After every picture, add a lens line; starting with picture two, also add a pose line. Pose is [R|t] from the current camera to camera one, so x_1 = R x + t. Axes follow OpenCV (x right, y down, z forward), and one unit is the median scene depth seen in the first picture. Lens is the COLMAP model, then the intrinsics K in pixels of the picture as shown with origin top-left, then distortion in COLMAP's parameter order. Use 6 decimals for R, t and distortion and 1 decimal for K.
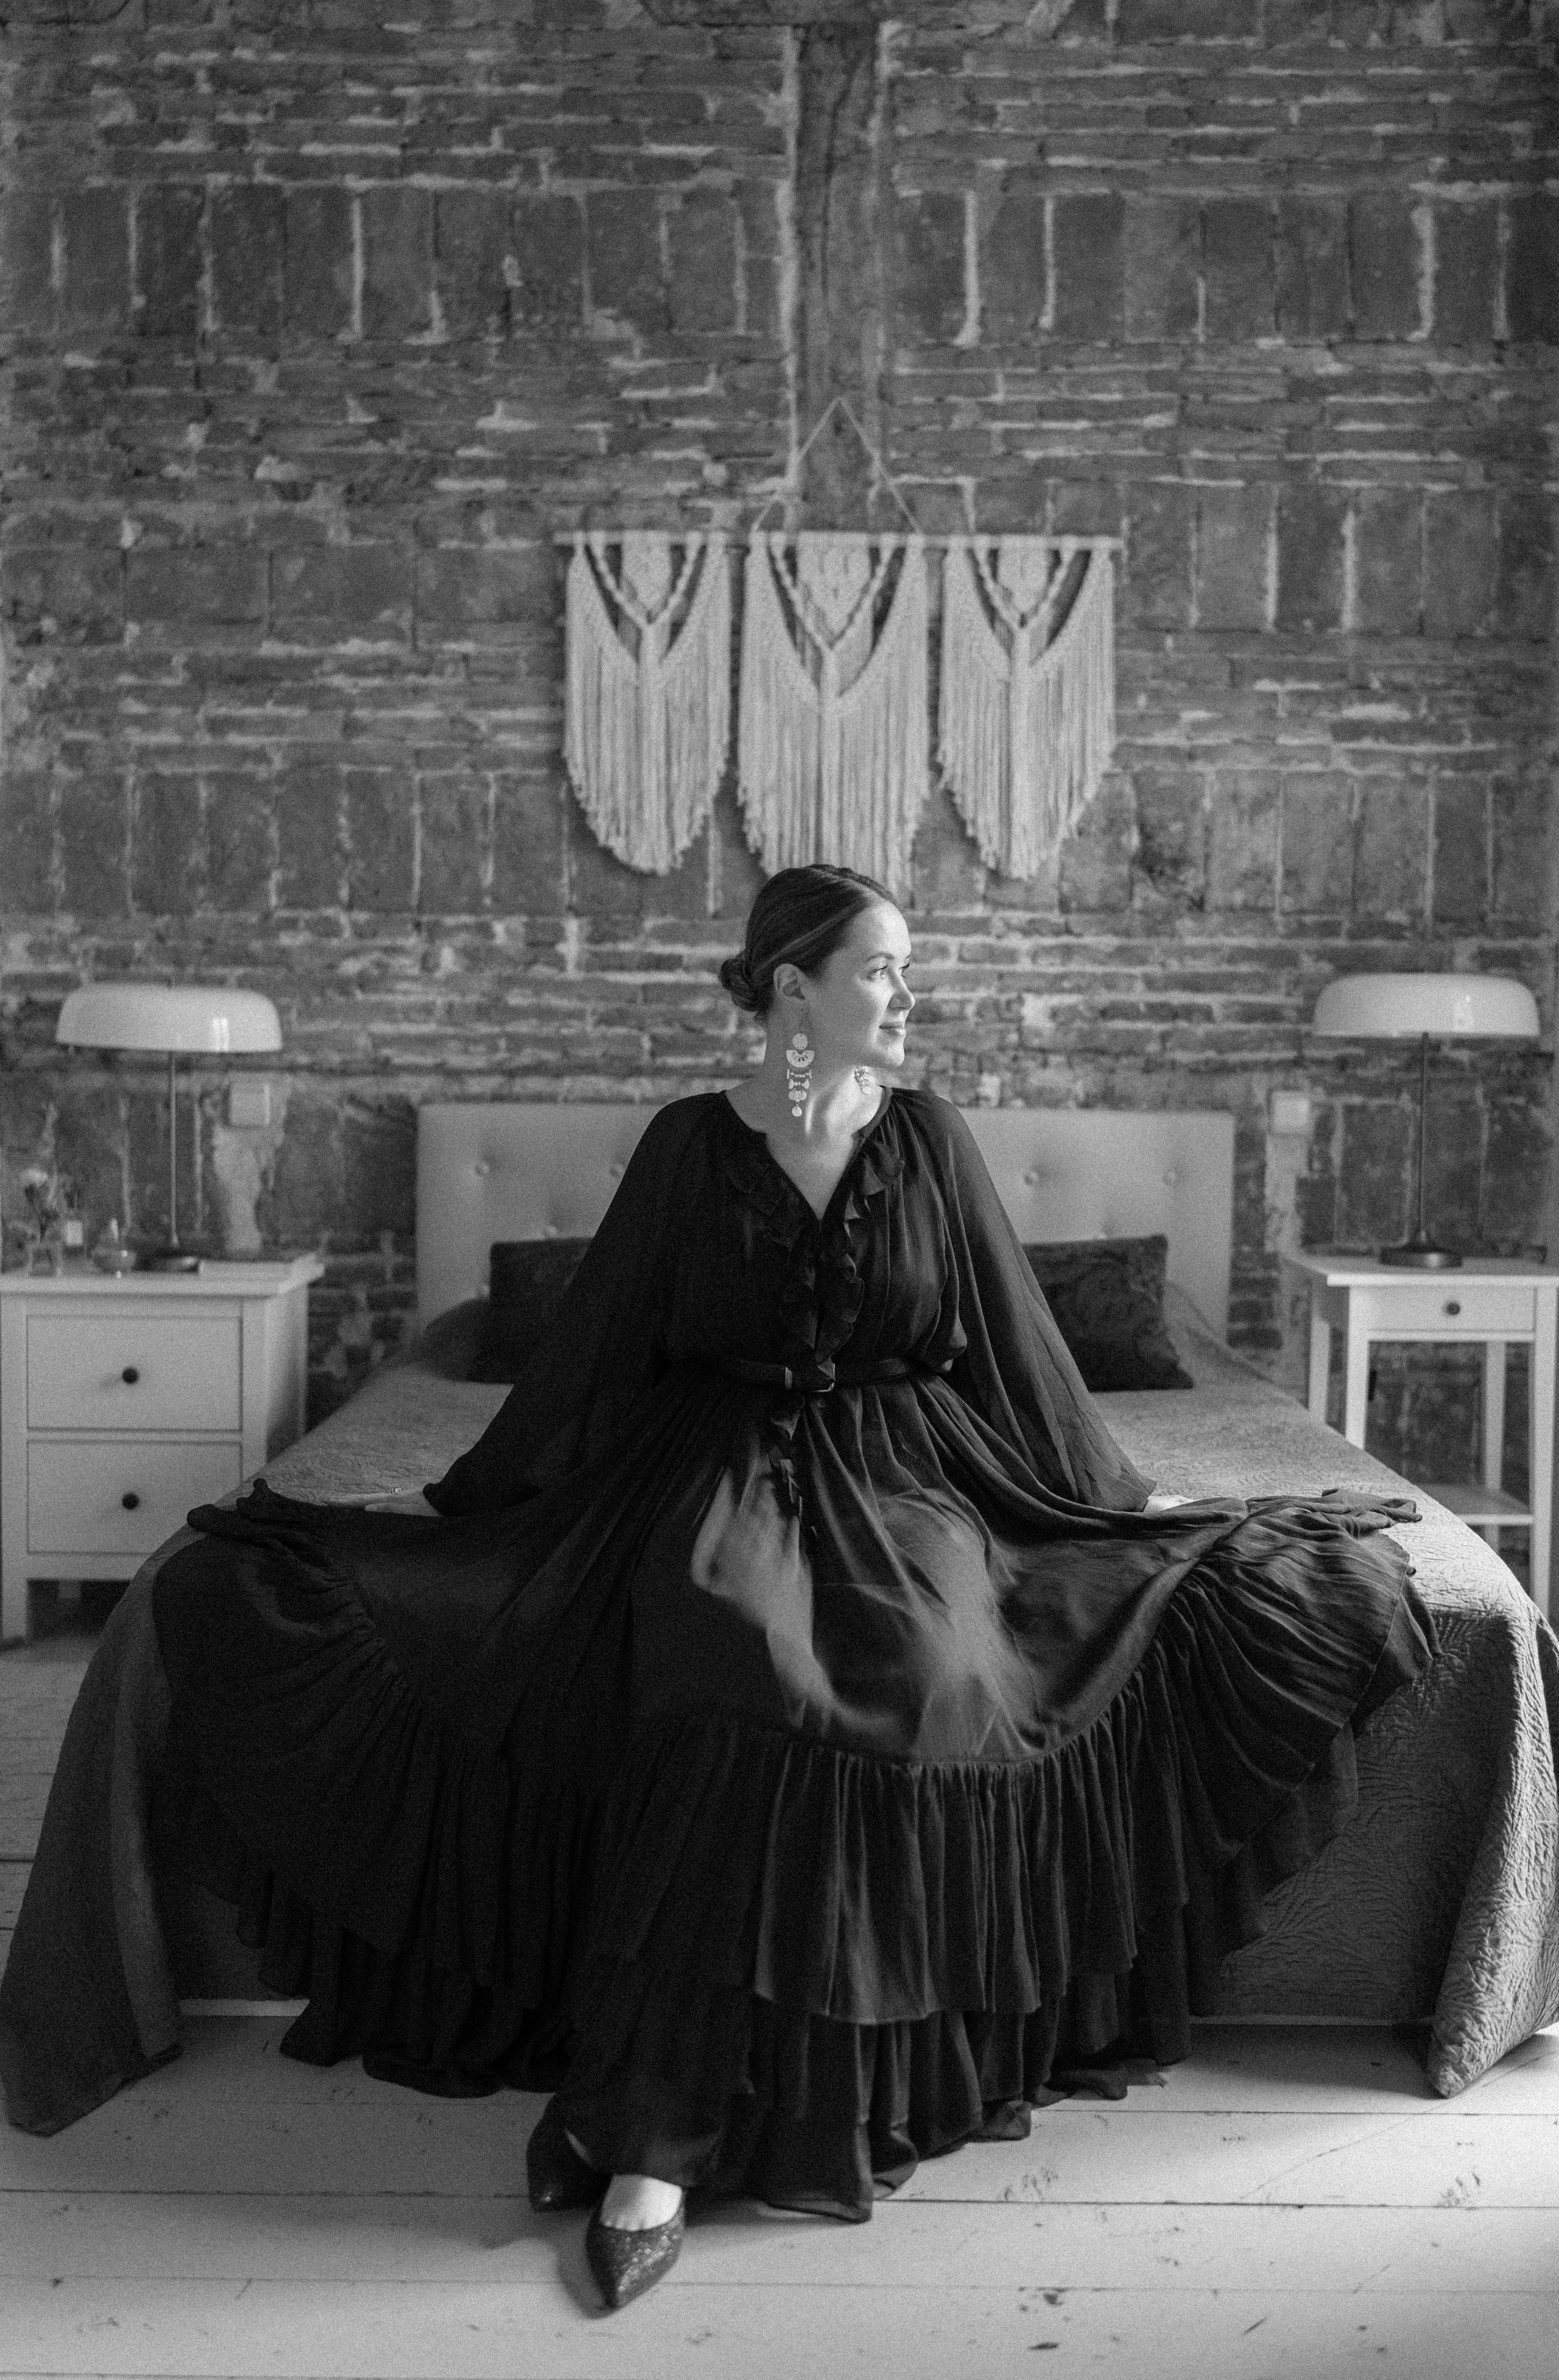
lens RADIAL K [[2460.8, 0, 780.7], [0, 2460.8, 1189.5], [0, 0, 1]] dist [-0.012424, 0.000000]
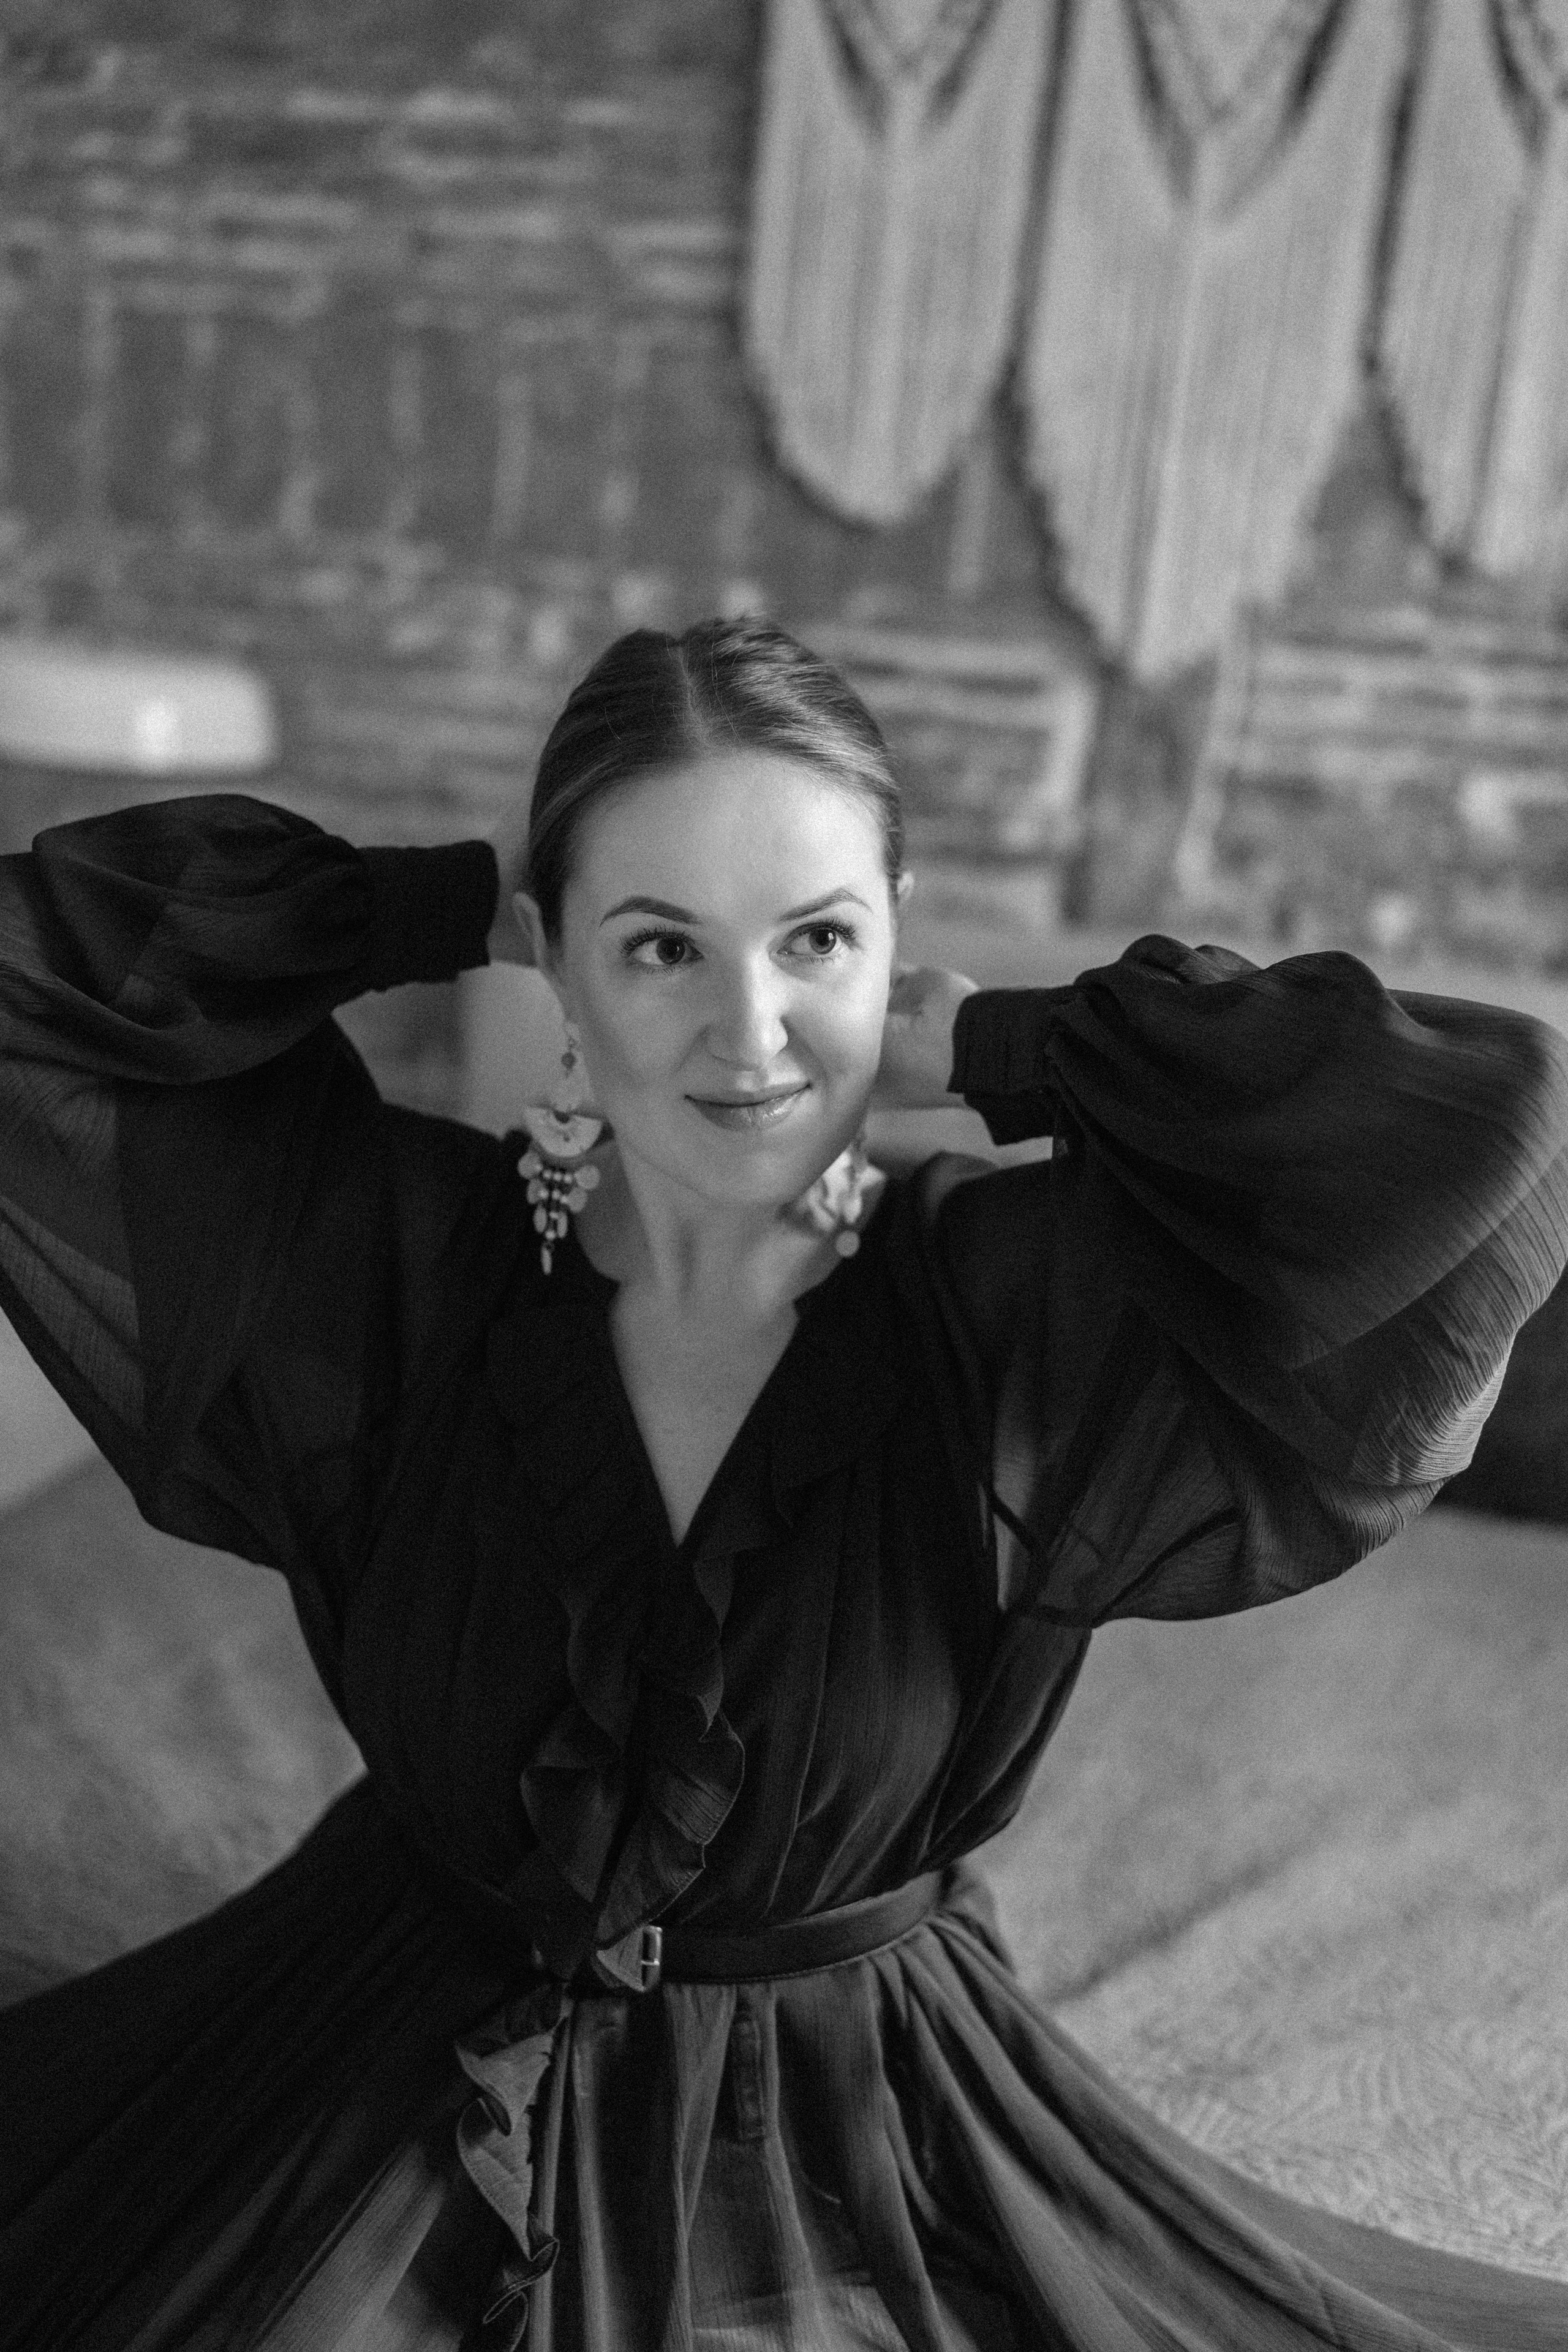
lens RADIAL K [[2452.4, 0, 705.6], [0, 2452.4, 1256.4], [0, 0, 1]] dist [0.056614, 0.000000]
pose [[0.988816, 0.098552, -0.111938, -0.005956], [-0.076746, 0.979797, 0.184683, -0.057773], [0.127877, -0.174027, 0.976403, 0.352500]]
